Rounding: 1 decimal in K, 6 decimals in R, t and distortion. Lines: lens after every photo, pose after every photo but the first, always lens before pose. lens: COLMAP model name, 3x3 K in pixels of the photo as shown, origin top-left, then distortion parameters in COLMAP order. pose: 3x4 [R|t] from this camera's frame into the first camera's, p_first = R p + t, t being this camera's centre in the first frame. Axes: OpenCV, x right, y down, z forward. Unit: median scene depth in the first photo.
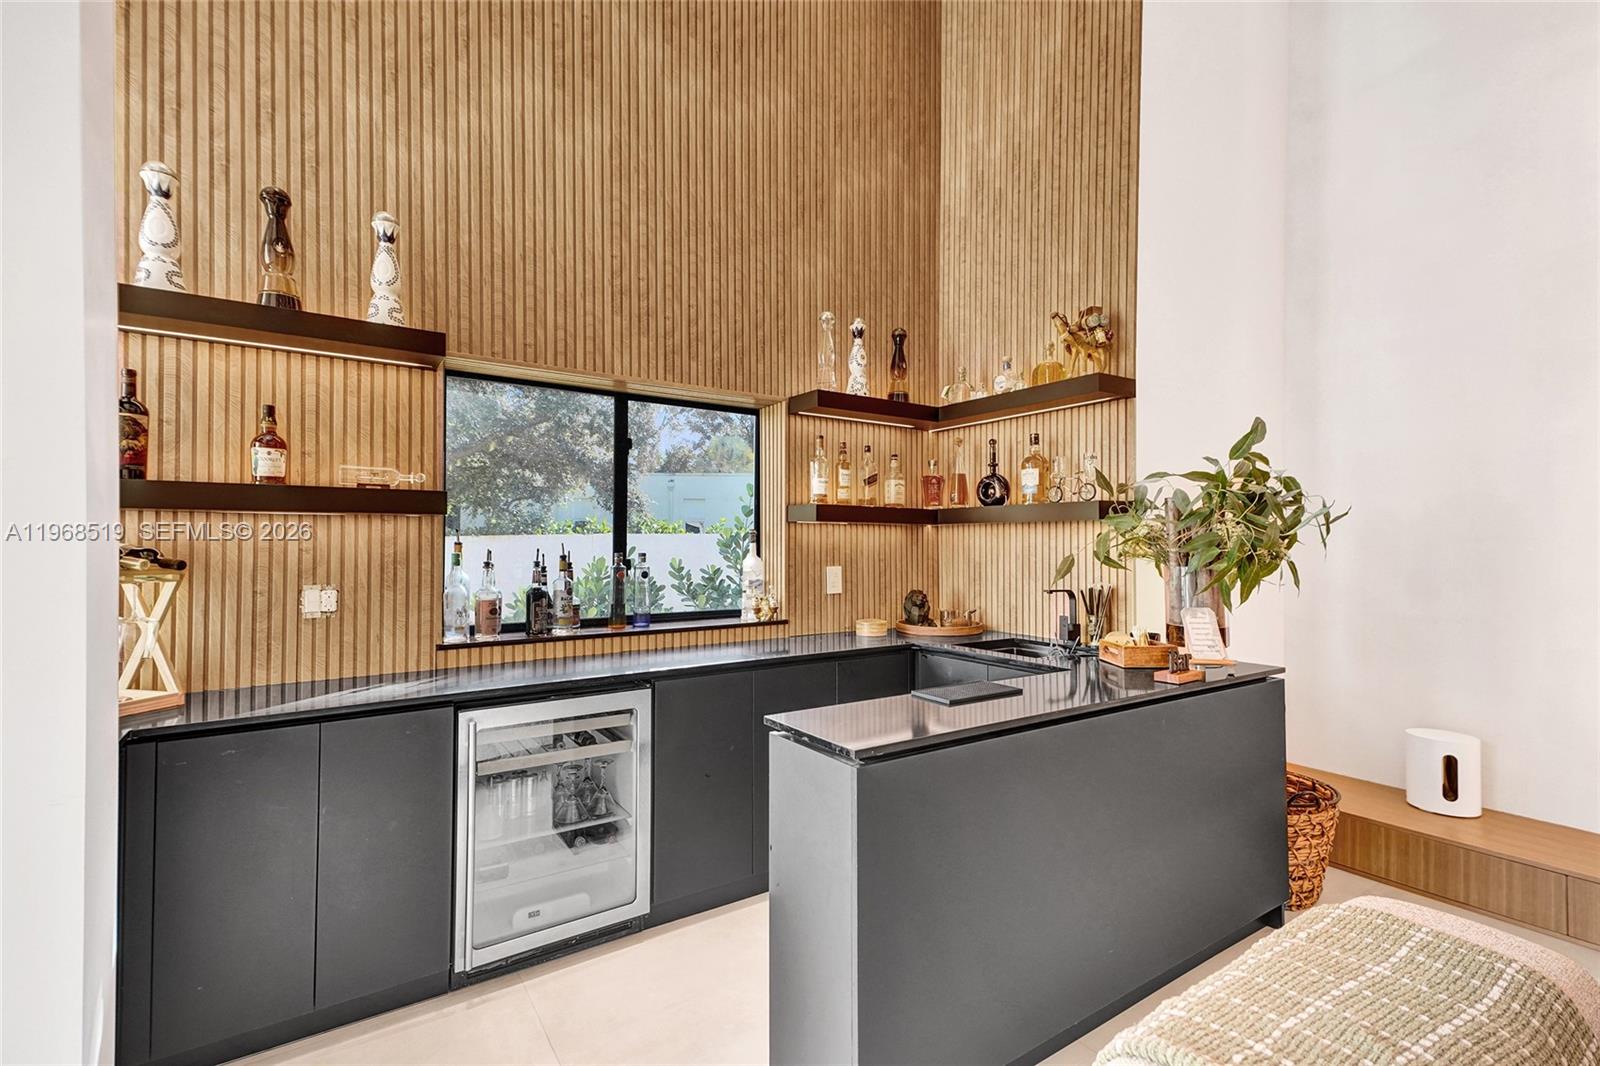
lens RADIAL K [[709.3, 0, 798.6], [0, 709.3, 539.2], [0, 0, 1]] dist [0.052303, -0.013805]
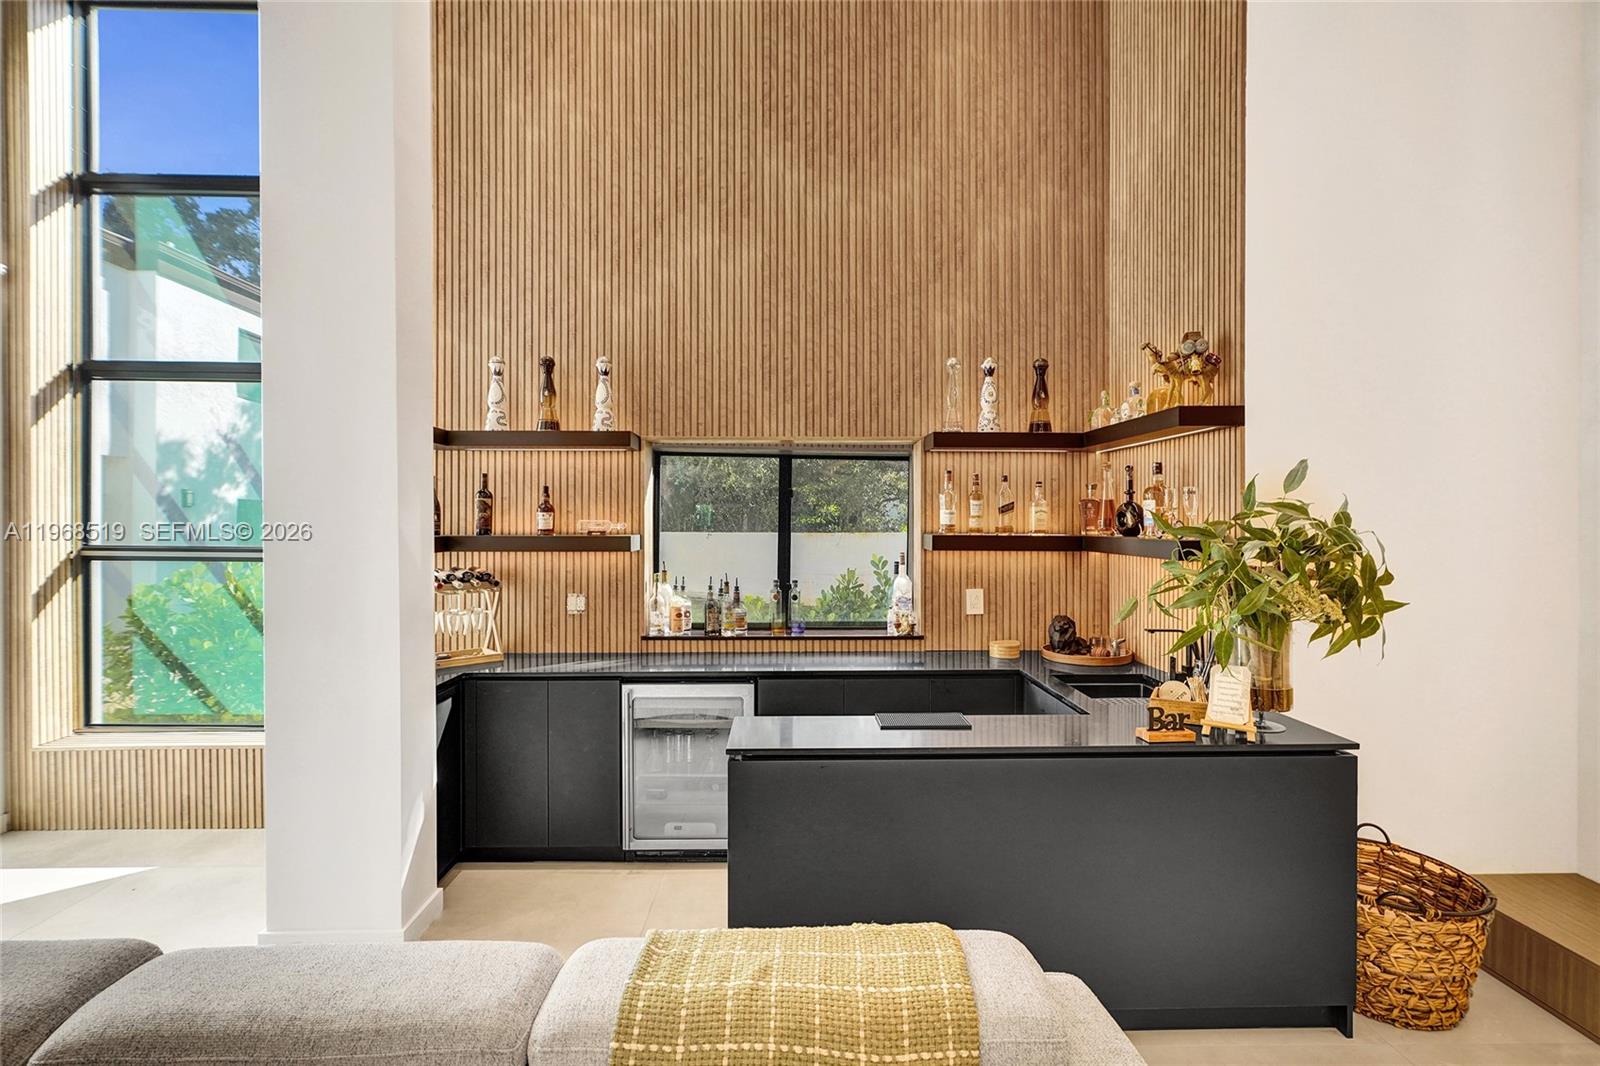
lens RADIAL K [[715.3, 0, 794.6], [0, 715.3, 533.4], [0, 0, 1]] dist [0.001121, 0.000918]
pose [[0.851102, 0.008079, -0.524938, 0.447220], [0.000660, 0.999864, 0.016458, -0.073970], [0.525000, -0.014354, 0.850981, -0.069953]]
